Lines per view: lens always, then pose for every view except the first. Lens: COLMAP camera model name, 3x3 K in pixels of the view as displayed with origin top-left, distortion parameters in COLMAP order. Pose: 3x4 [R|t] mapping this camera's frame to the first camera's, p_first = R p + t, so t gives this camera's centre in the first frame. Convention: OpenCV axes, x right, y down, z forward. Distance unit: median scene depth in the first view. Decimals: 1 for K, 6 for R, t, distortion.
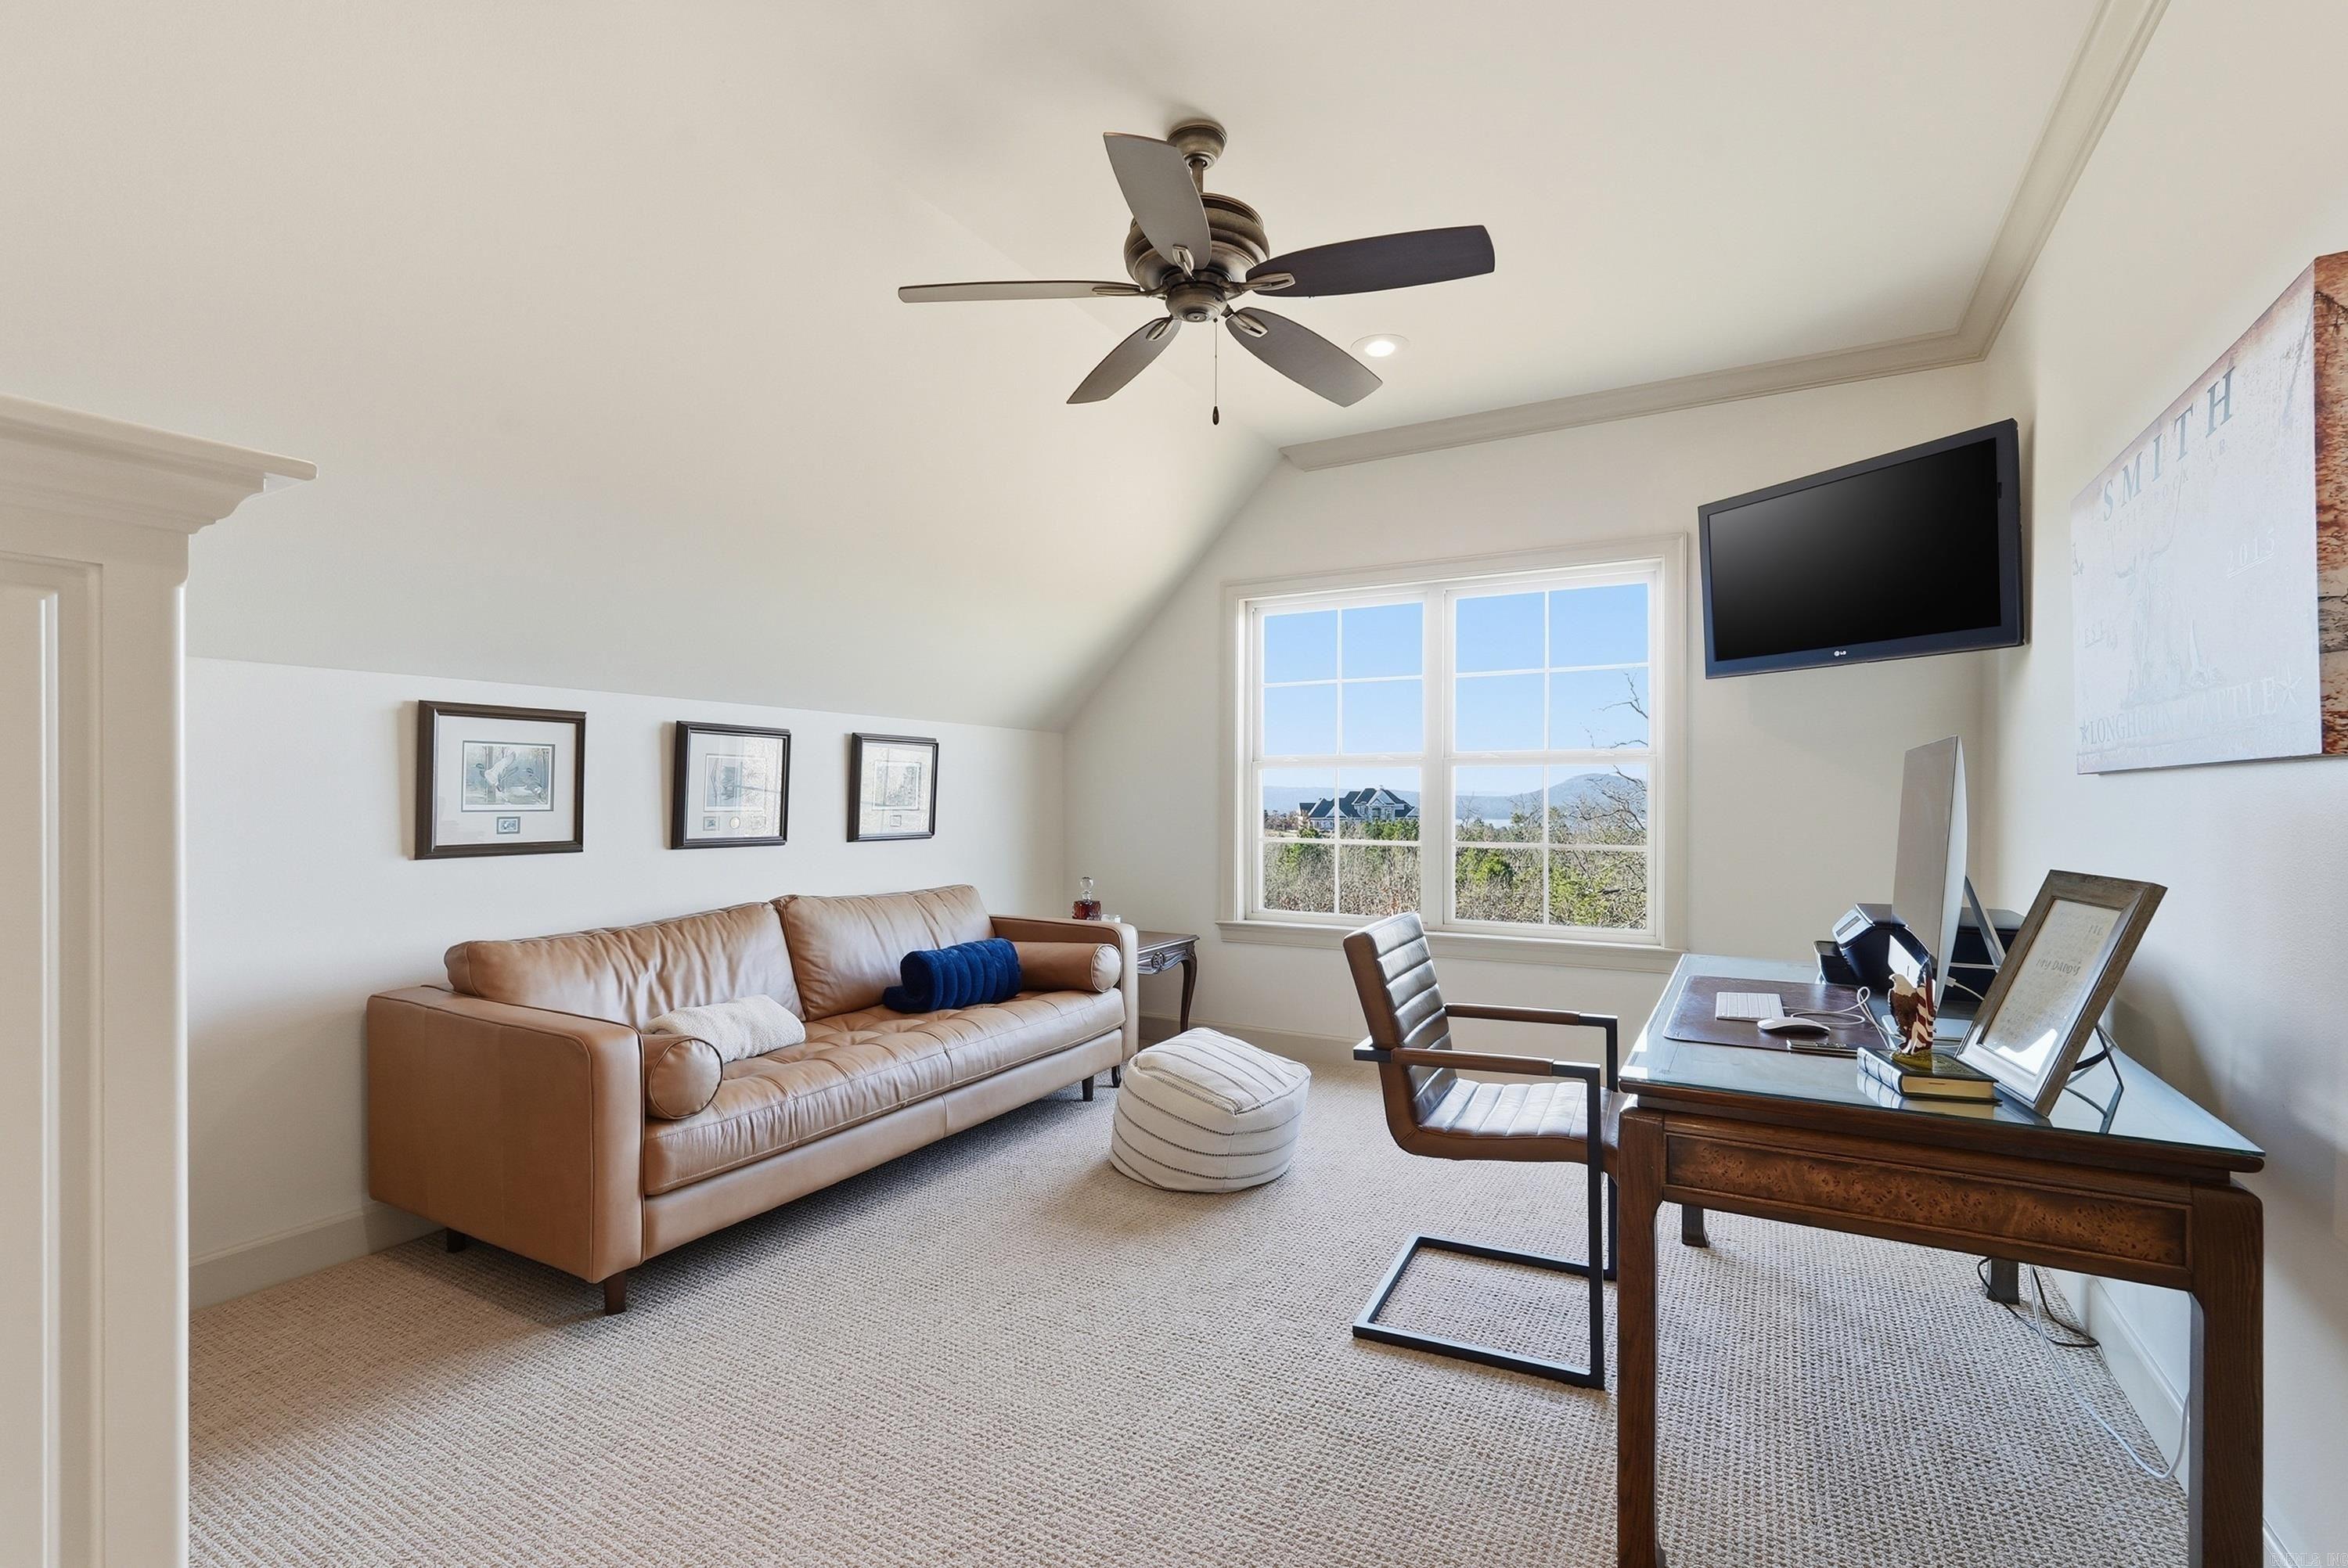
lens RADIAL K [[1049.2, 0, 1175.5], [0, 1049.2, 778.4], [0, 0, 1]] dist [-0.009801, 0.003248]
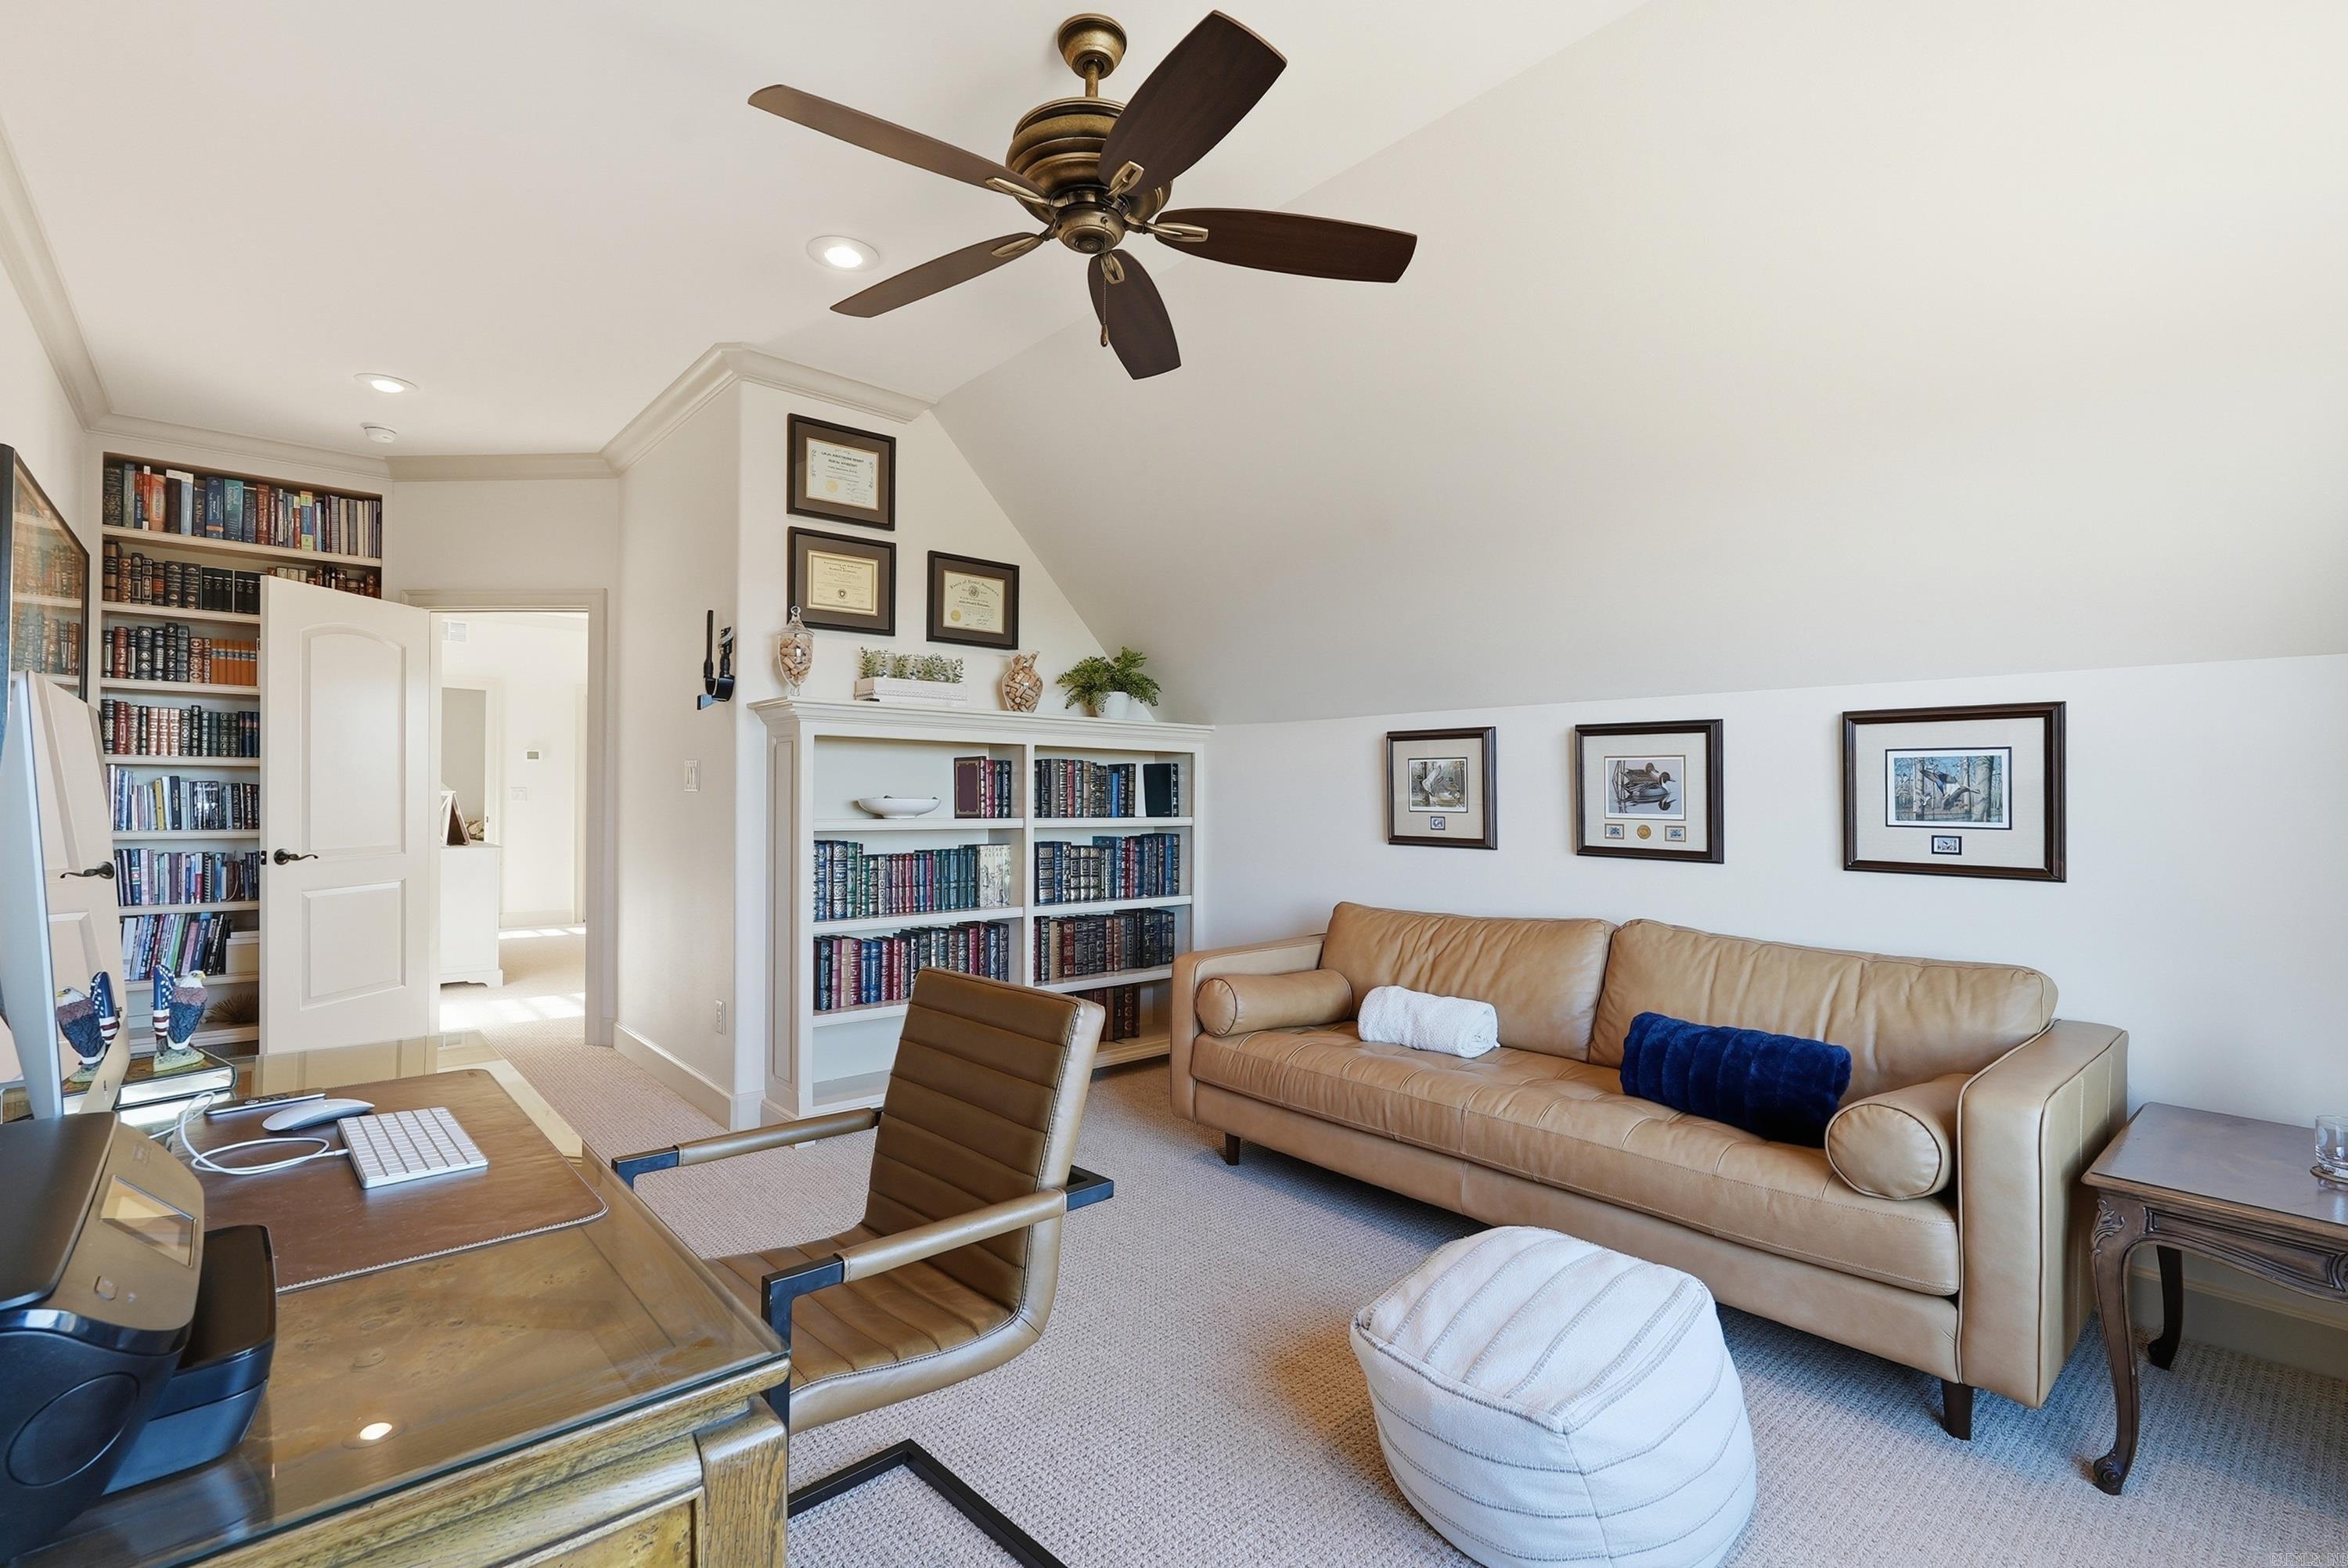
lens RADIAL K [[1049.2, 0, 1175.2], [0, 1049.2, 798.2], [0, 0, 1]] dist [-0.009801, 0.003248]
pose [[-0.329031, -0.010028, -0.944266, 0.637276], [0.000163, 0.999943, -0.010676, 0.027177], [0.944319, -0.003666, -0.329010, 1.077293]]
